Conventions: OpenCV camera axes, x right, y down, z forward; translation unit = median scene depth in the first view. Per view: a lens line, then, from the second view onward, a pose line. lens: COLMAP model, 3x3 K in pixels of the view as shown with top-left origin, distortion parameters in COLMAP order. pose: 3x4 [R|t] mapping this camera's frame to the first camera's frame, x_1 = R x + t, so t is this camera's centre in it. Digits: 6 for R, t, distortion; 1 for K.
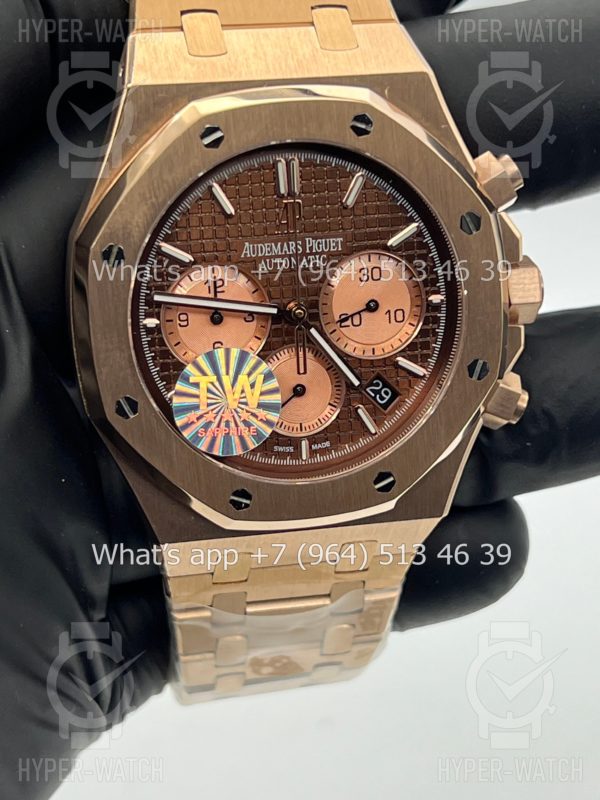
lens RADIAL K [[1923.5, 0, 300.0], [0, 1923.5, 400.0], [0, 0, 1]] dist [0.246866, -0.717629]
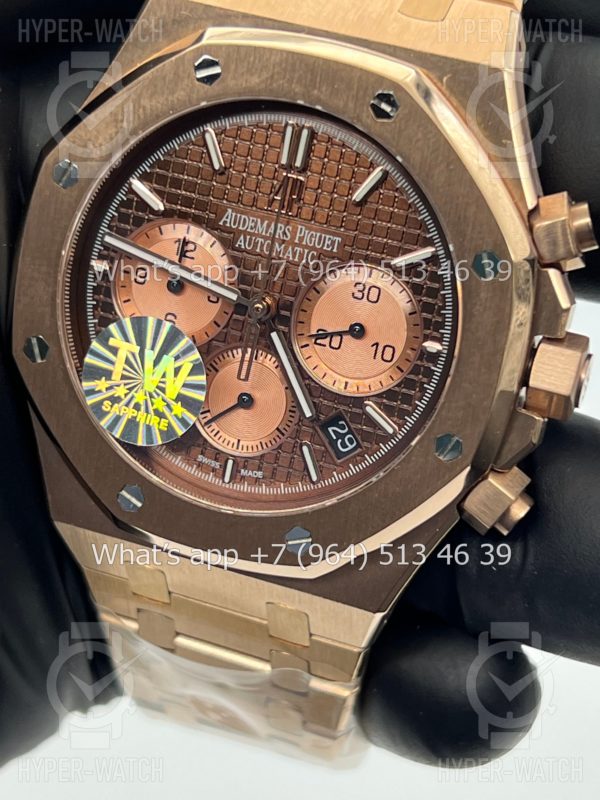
lens RADIAL K [[1923.5, 0, 300.0], [0, 1923.5, 400.0], [0, 0, 1]] dist [0.246866, -0.717629]
pose [[0.849699, 0.310718, -0.425989, 0.376416], [-0.325622, 0.944673, 0.039546, -0.046148], [0.414708, 0.105109, 0.903863, 0.264633]]
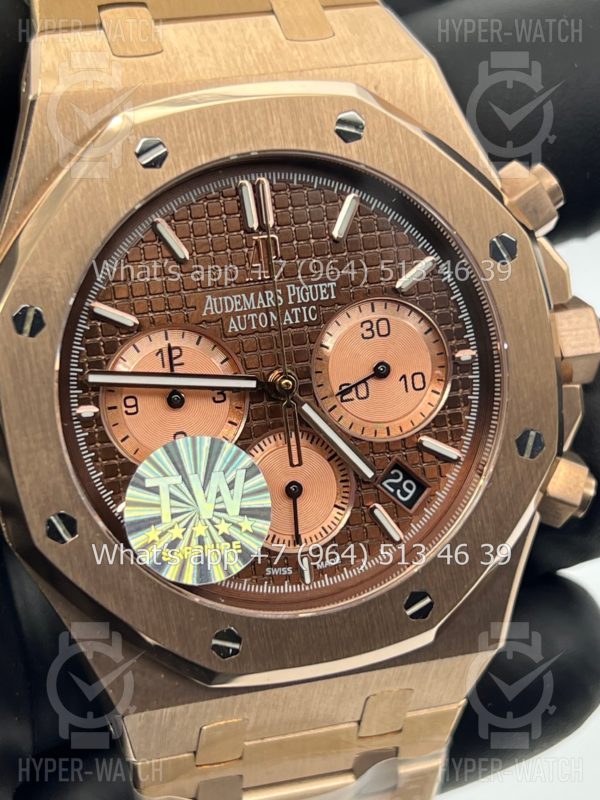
lens RADIAL K [[1923.5, 0, 300.0], [0, 1923.5, 400.0], [0, 0, 1]] dist [0.246866, -0.717629]
pose [[0.996526, -0.077887, 0.029502, -0.017408], [0.080462, 0.991777, -0.099516, 0.035031], [-0.021508, 0.101544, 0.994598, 0.260465]]
